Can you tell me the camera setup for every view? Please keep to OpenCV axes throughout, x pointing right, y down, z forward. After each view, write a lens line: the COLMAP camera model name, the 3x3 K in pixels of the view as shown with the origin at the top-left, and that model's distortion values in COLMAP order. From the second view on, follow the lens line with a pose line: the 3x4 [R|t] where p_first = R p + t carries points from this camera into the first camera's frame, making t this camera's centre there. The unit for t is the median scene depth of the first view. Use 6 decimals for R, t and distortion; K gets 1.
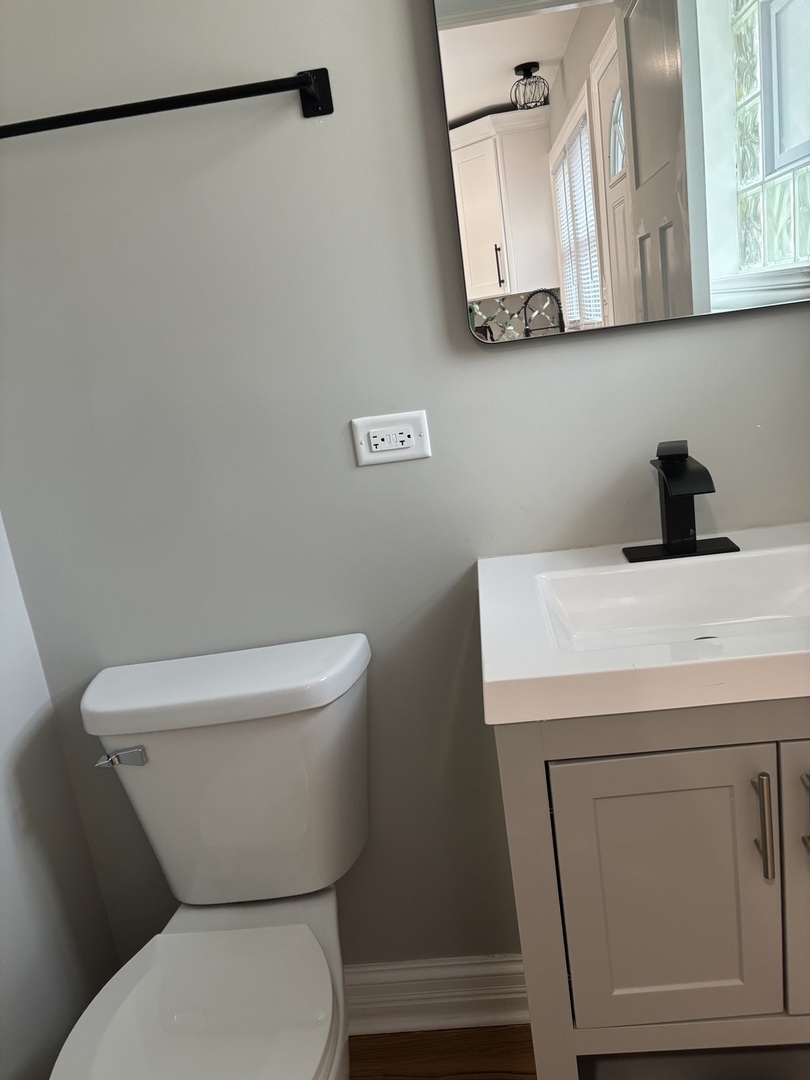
lens RADIAL K [[831.9, 0, 405.0], [0, 831.9, 540.0], [0, 0, 1]] dist [0.008334, 0.003043]
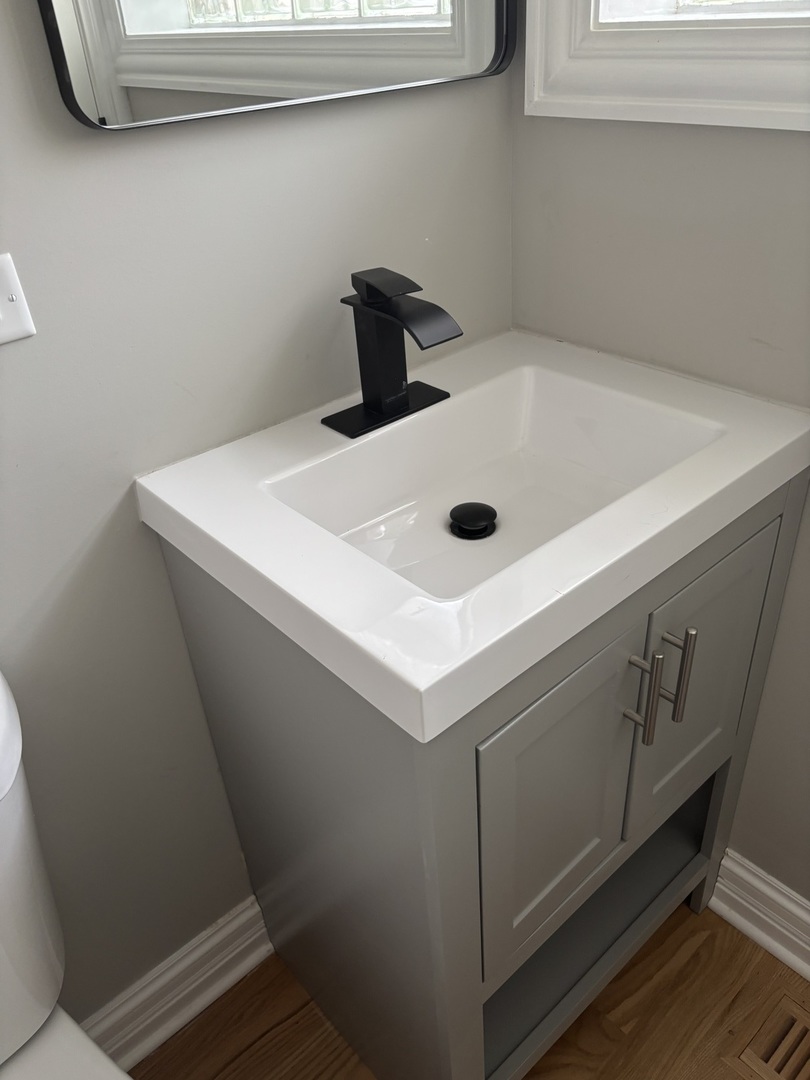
lens RADIAL K [[831.9, 0, 405.0], [0, 831.9, 540.0], [0, 0, 1]] dist [0.008334, 0.003043]
pose [[0.696431, -0.308199, 0.648071, -0.220300], [0.142382, 0.944470, 0.296149, -0.101862], [-0.703357, -0.113974, 0.701640, 0.387425]]
